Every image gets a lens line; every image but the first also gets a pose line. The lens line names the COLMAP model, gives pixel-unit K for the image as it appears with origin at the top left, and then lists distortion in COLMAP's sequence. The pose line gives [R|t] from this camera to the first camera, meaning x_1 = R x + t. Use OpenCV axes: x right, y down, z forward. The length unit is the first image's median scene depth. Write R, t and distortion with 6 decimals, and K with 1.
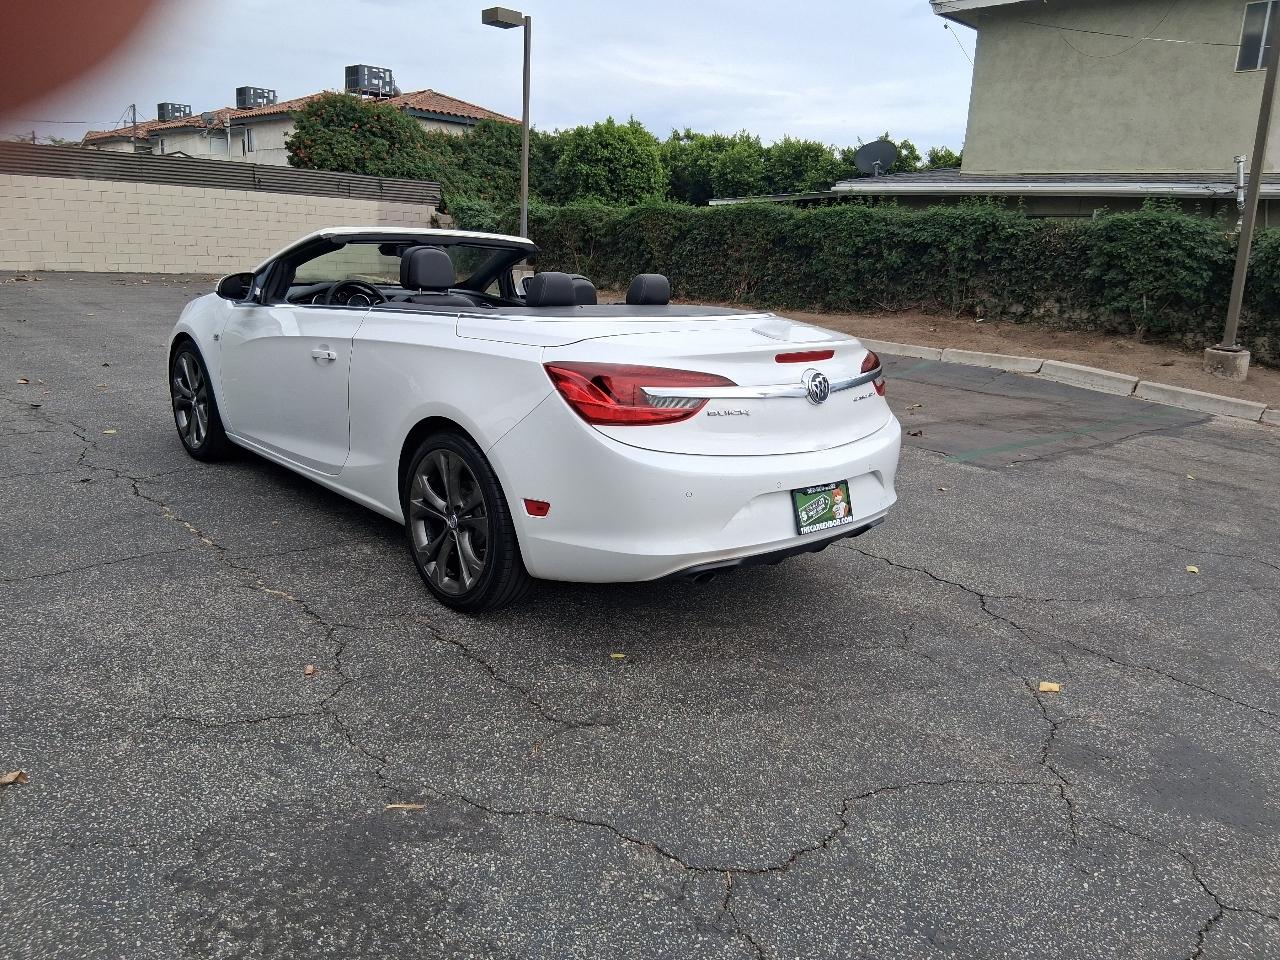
lens RADIAL K [[959.3, 0, 641.7], [0, 959.3, 479.1], [0, 0, 1]] dist [0.105382, -0.188464]
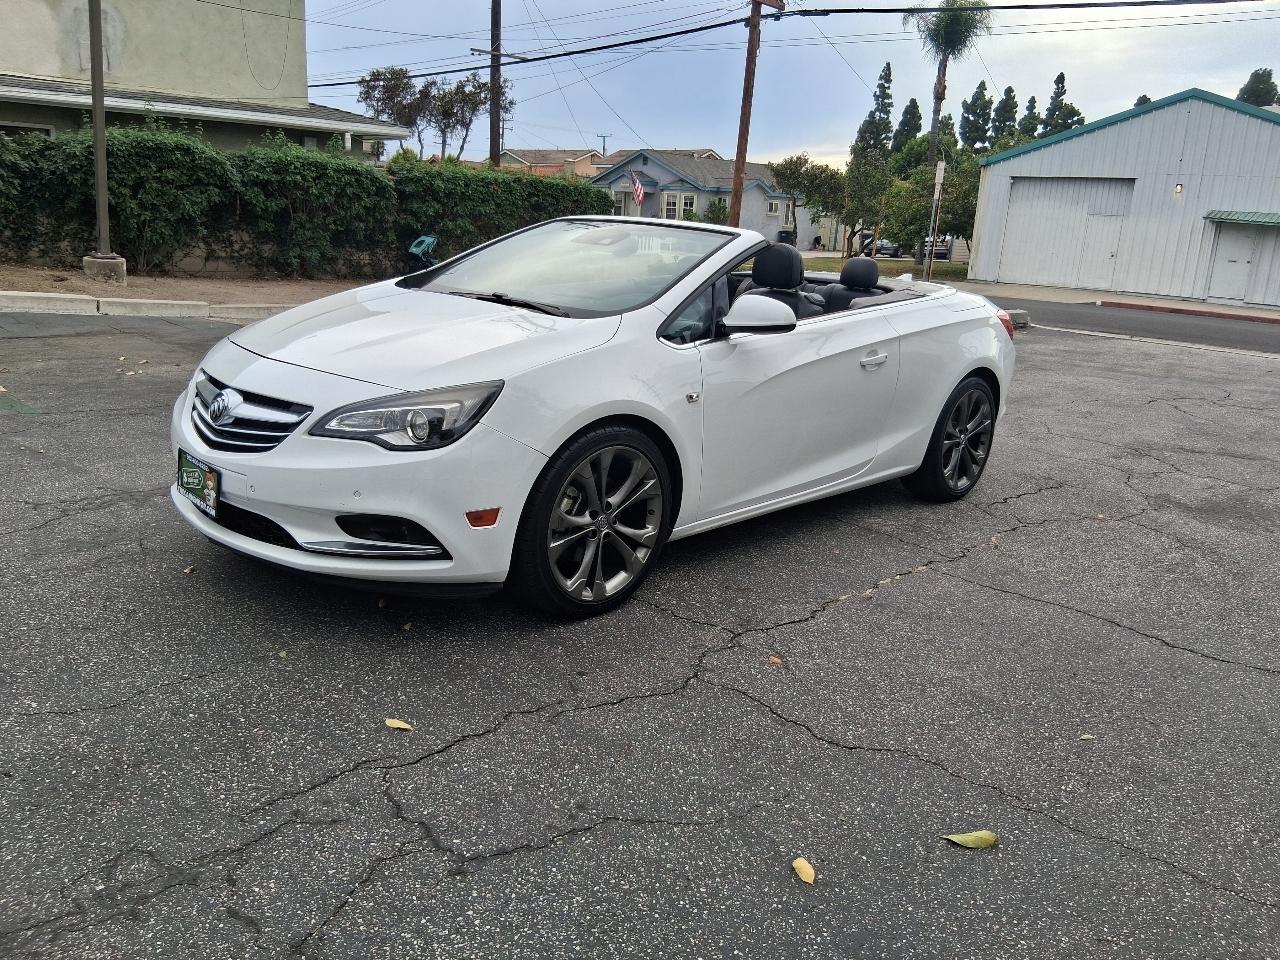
lens RADIAL K [[967.0, 0, 641.5], [0, 967.0, 473.0], [0, 0, 1]] dist [0.090482, -0.167792]
pose [[-0.056789, -0.306175, 0.950280, -0.417976], [0.174952, 0.934036, 0.311397, -0.119008], [-0.982938, 0.183938, 0.000523, 0.394054]]
